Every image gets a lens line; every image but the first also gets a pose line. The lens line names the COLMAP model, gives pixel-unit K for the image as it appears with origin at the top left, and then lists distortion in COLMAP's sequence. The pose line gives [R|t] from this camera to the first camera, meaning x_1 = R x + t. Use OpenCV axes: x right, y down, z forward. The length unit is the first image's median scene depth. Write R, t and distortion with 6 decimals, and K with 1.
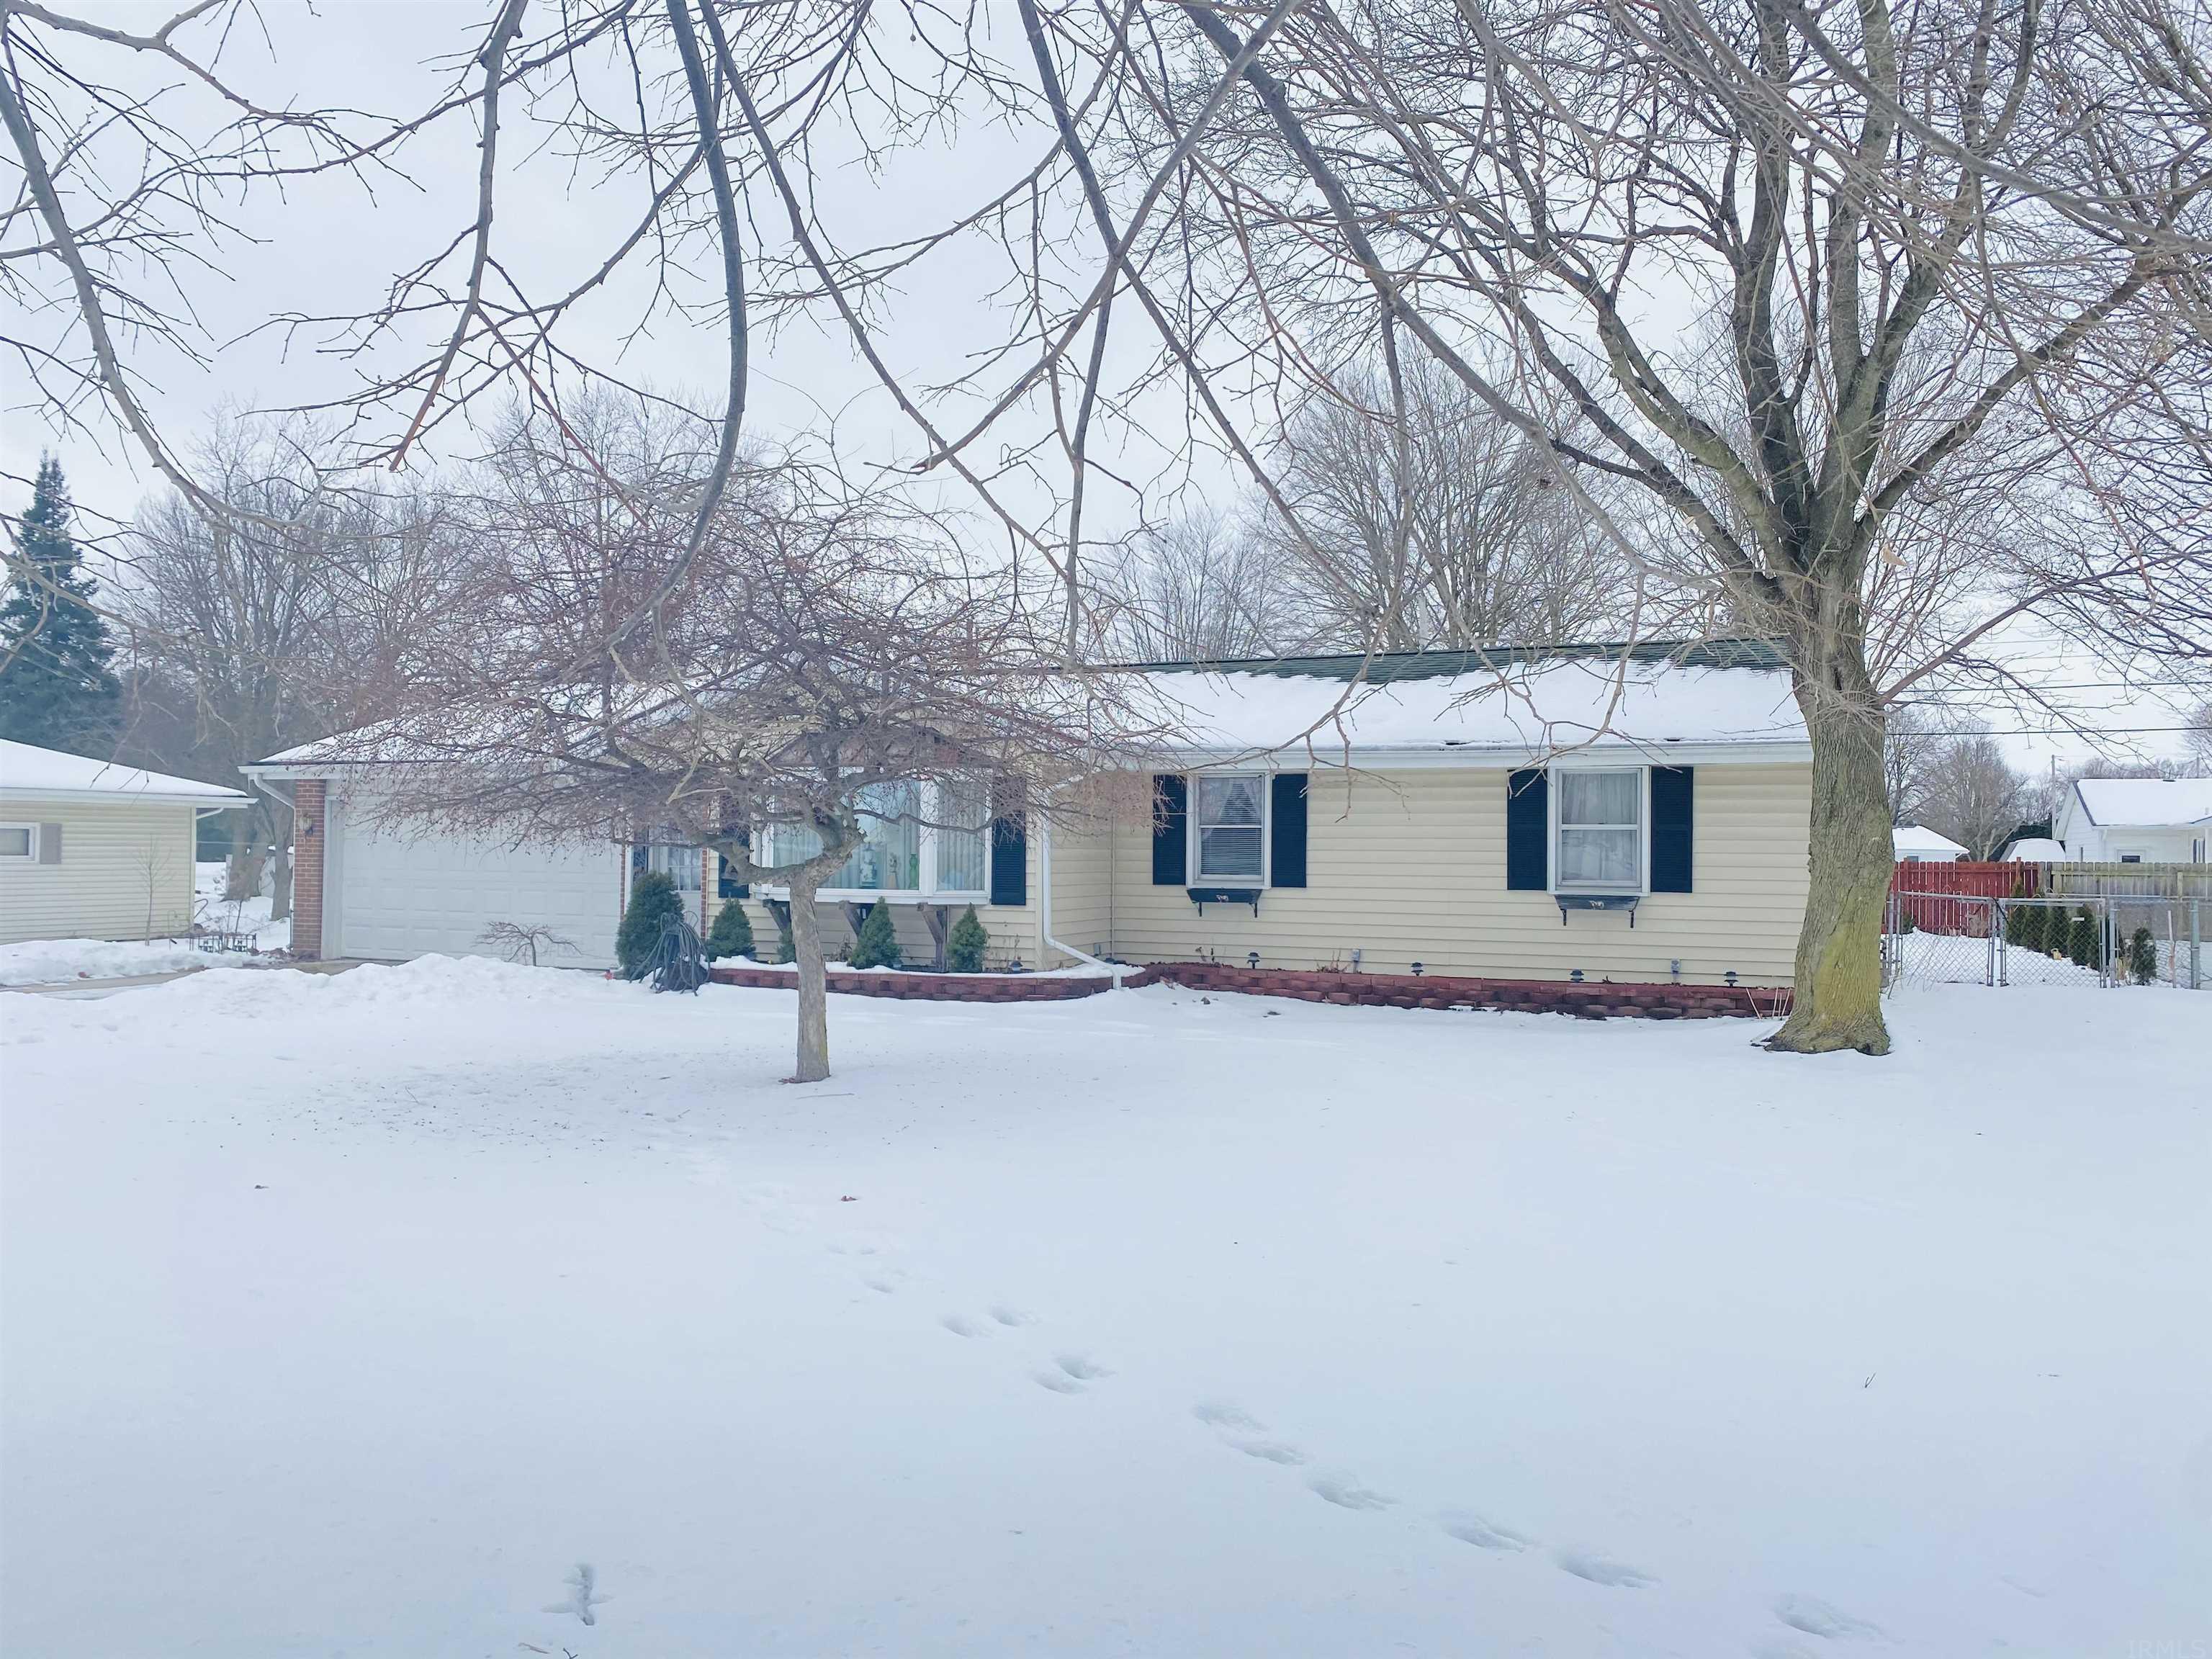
lens RADIAL K [[1706.4, 0, 1090.5], [0, 1706.4, 839.3], [0, 0, 1]] dist [0.087331, -0.116850]
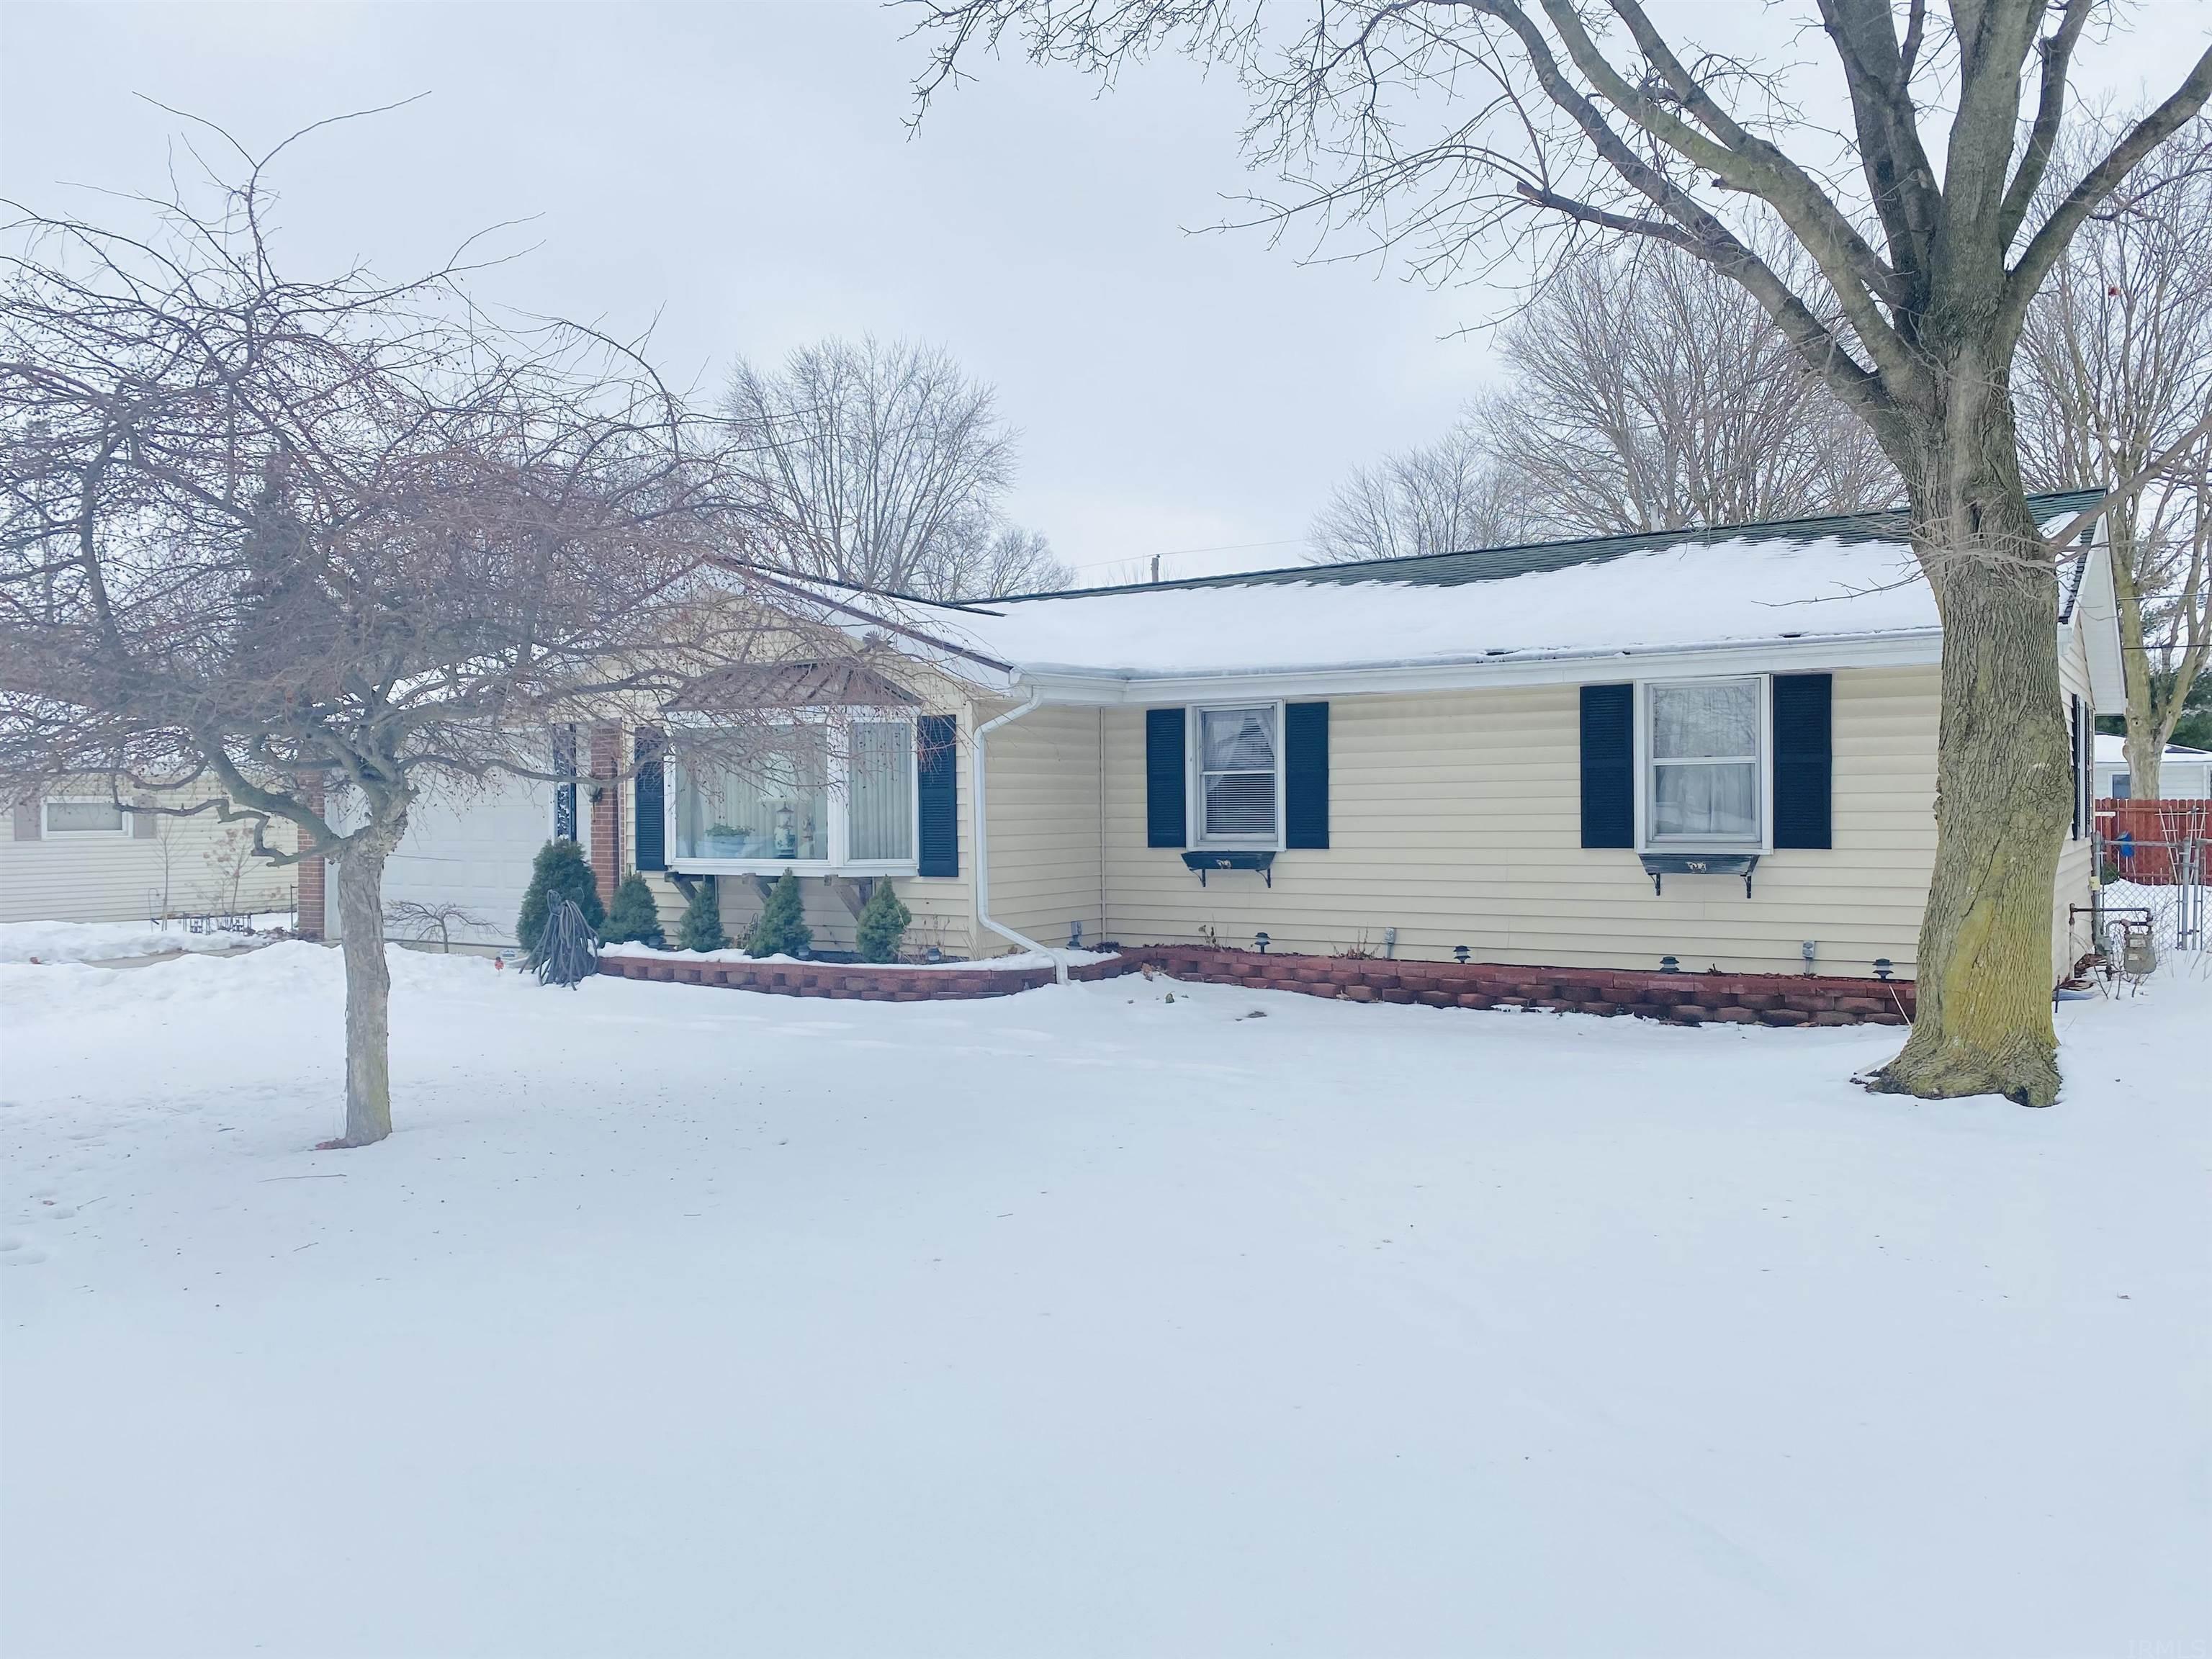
lens RADIAL K [[1706.4, 0, 1090.5], [0, 1706.4, 839.3], [0, 0, 1]] dist [0.087331, -0.116850]
pose [[0.985281, -0.015865, -0.170207, 0.159598], [0.020283, 0.999500, 0.024252, 0.003082], [0.169737, -0.027348, 0.985110, 0.225952]]
